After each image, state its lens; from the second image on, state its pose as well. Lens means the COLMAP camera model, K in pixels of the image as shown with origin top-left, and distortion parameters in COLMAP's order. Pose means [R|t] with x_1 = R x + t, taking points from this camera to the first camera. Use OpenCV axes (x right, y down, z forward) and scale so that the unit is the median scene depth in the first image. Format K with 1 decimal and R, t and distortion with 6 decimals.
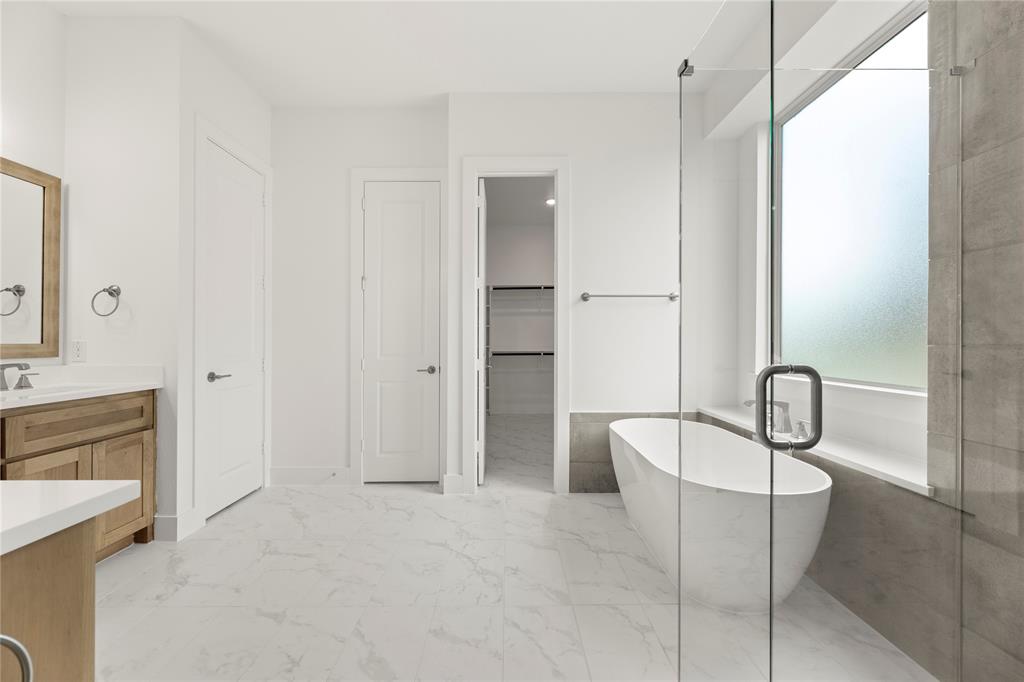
lens RADIAL K [[411.0, 0, 509.9], [0, 411.0, 341.6], [0, 0, 1]] dist [-0.000269, 0.000100]
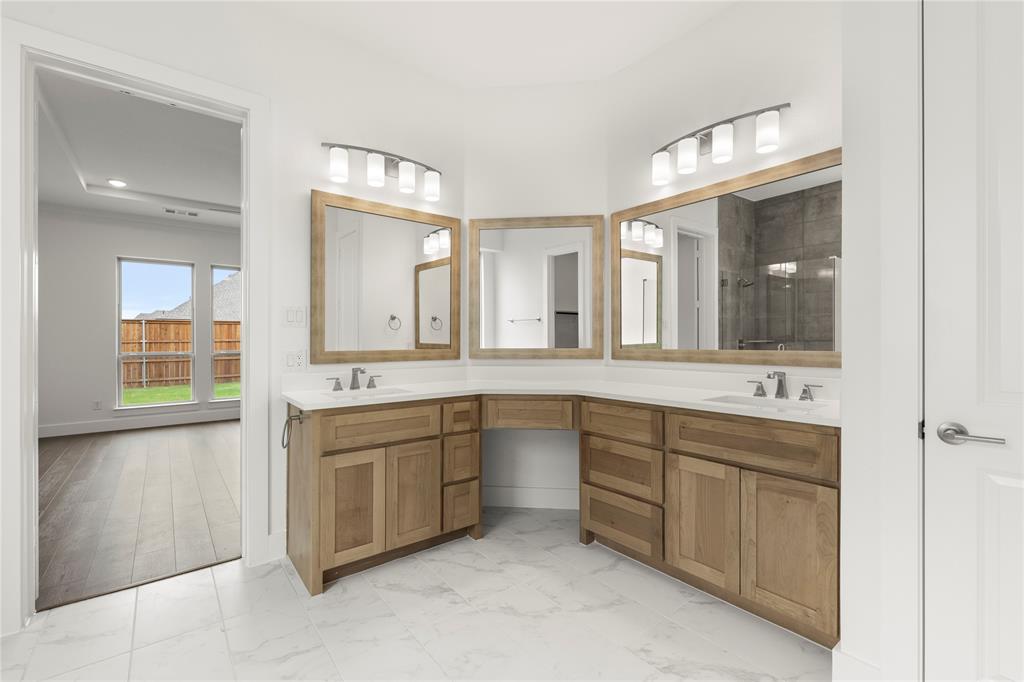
lens RADIAL K [[445.8, 0, 512.0], [0, 445.8, 341.0], [0, 0, 1]] dist [-0.000801, -0.000246]
pose [[-0.782700, 0.002762, -0.622393, -0.049218], [0.000125, 0.999991, 0.004281, -0.025341], [0.622399, 0.003272, -0.782693, 1.405118]]
